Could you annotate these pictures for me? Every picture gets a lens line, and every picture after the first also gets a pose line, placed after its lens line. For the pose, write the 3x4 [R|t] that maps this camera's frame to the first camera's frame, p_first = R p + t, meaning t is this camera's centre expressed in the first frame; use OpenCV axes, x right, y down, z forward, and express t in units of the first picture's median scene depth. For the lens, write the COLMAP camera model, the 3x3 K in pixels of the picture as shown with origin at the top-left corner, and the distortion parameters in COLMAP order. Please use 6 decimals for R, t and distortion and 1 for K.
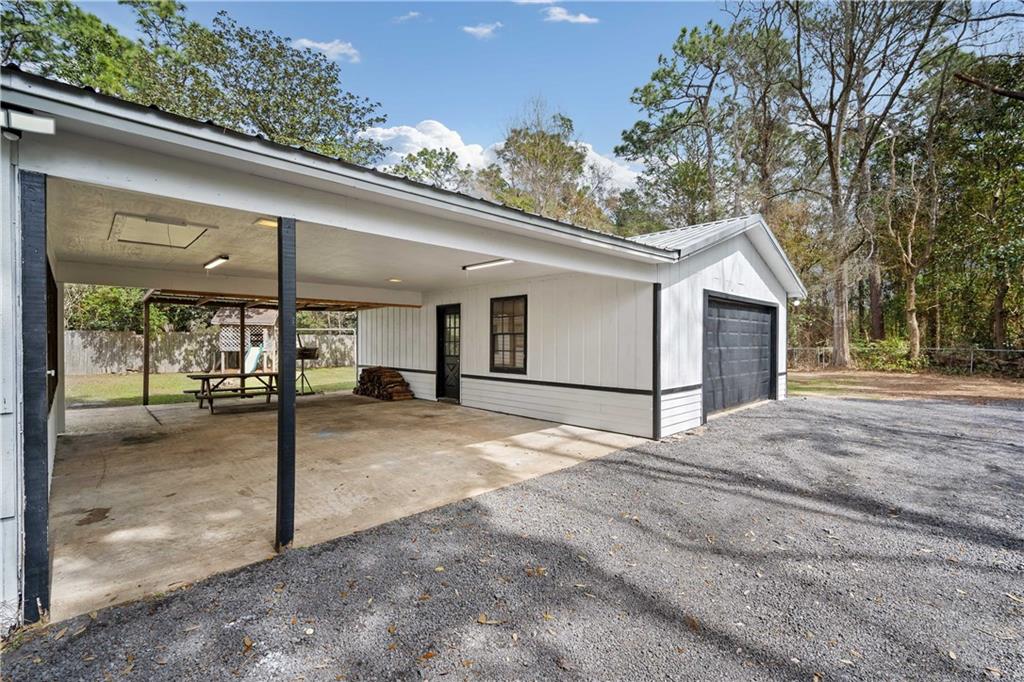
lens RADIAL K [[453.3, 0, 517.5], [0, 453.3, 339.1], [0, 0, 1]] dist [-0.008938, 0.000188]
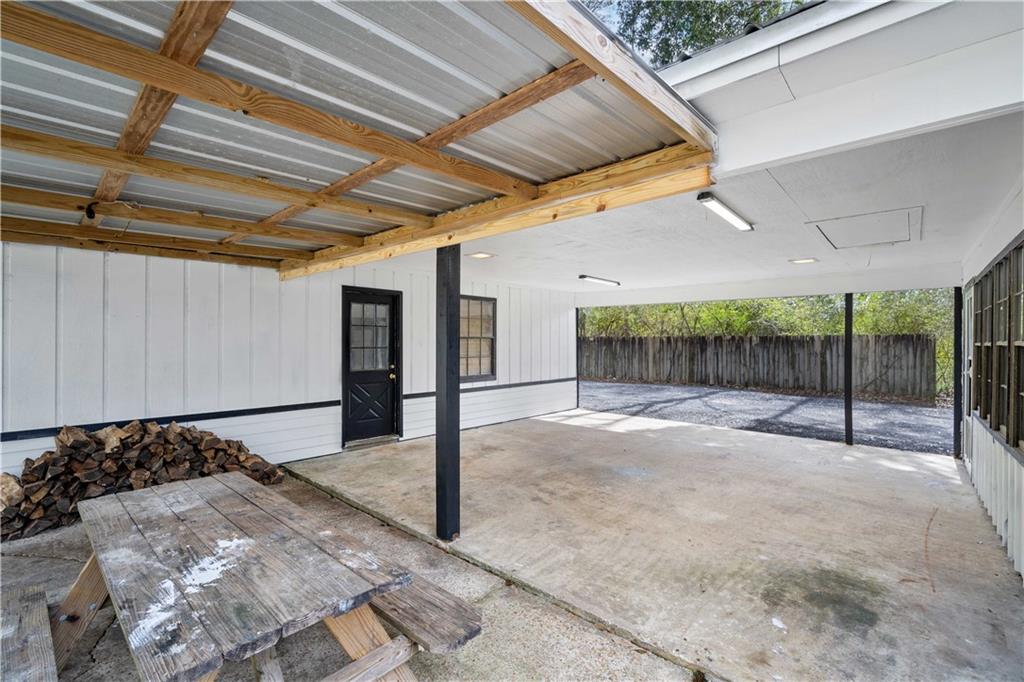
lens RADIAL K [[453.3, 0, 517.5], [0, 453.3, 339.1], [0, 0, 1]] dist [-0.008938, 0.000188]
pose [[-0.058991, 0.002272, 0.998256, -0.829323], [-0.006224, 0.999977, -0.002643, -0.006647], [-0.998239, -0.006369, -0.058975, 0.871567]]
